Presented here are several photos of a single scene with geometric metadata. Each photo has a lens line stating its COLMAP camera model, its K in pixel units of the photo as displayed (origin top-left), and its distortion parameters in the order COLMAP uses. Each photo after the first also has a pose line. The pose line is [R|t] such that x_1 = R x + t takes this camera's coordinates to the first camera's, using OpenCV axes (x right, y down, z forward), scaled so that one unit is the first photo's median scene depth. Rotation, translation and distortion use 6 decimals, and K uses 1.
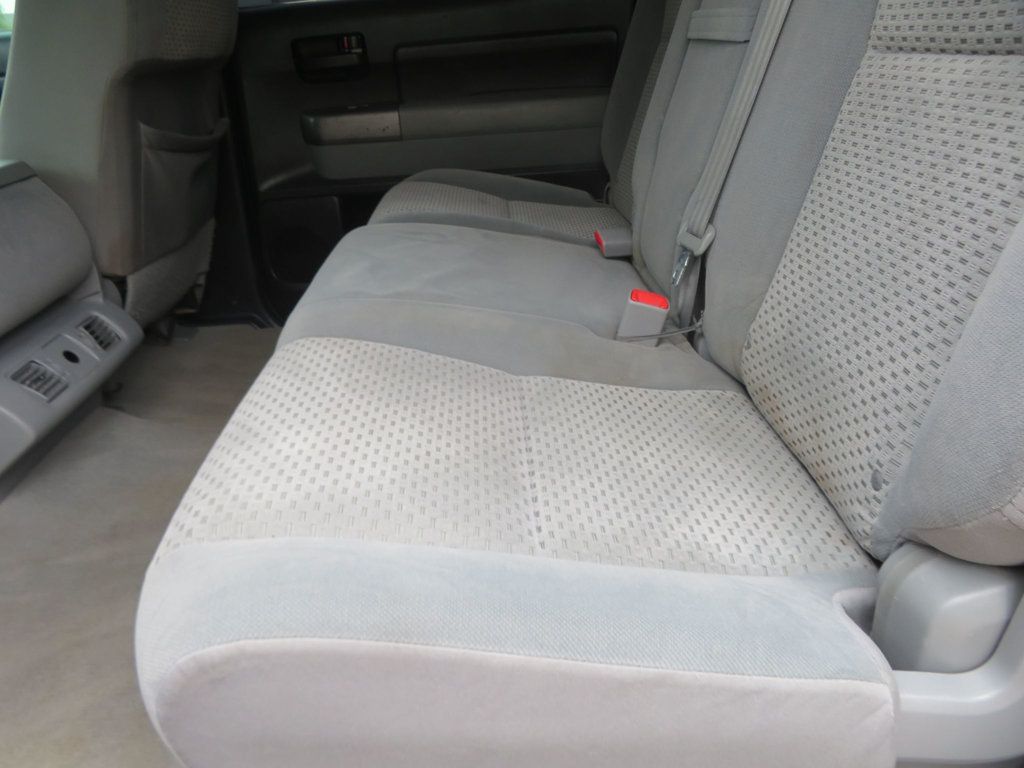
lens RADIAL K [[670.0, 0, 537.6], [0, 670.0, 382.4], [0, 0, 1]] dist [-0.010113, -0.000926]
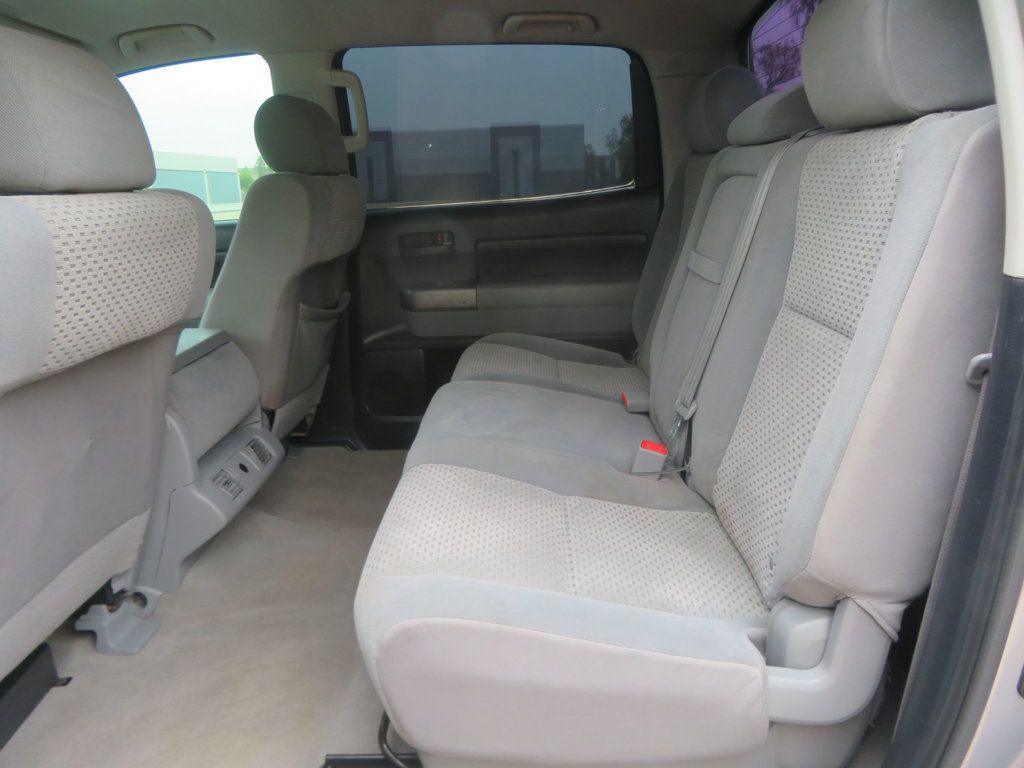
lens RADIAL K [[670.0, 0, 537.6], [0, 670.0, 382.4], [0, 0, 1]] dist [-0.010113, -0.000926]
pose [[0.997418, 0.037897, -0.061009, -0.003543], [-0.048750, 0.981033, -0.187611, 0.023771], [0.052742, 0.190100, 0.980347, -0.479859]]
